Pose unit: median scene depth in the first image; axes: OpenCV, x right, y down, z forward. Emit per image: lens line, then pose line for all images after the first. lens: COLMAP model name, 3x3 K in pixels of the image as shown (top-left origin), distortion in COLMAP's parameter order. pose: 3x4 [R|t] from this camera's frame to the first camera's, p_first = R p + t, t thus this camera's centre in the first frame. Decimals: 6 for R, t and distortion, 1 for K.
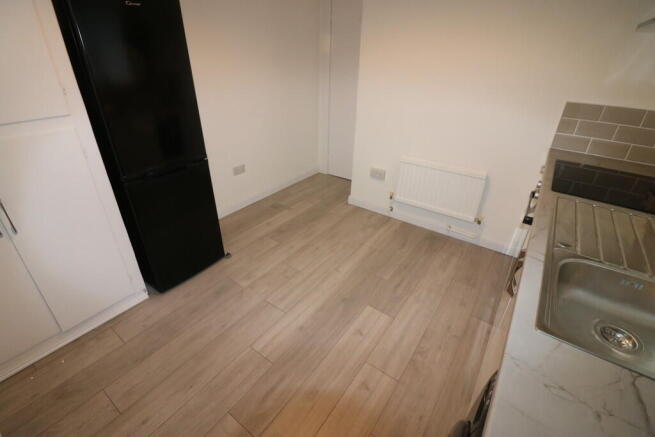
lens RADIAL K [[310.3, 0, 322.5], [0, 310.3, 214.6], [0, 0, 1]] dist [-0.004014, -0.001210]
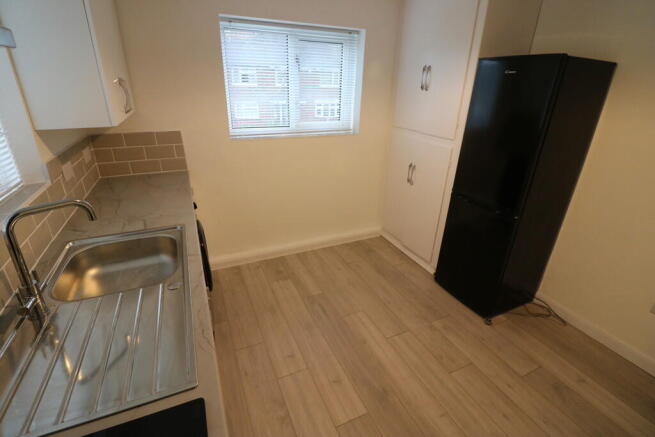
lens RADIAL K [[310.3, 0, 322.5], [0, 310.3, 214.6], [0, 0, 1]] dist [-0.004014, -0.001210]
pose [[-0.509488, 0.313167, -0.801467, 0.705416], [-0.434459, 0.710357, 0.553749, -0.472808], [0.742743, 0.630333, -0.225860, 0.801473]]
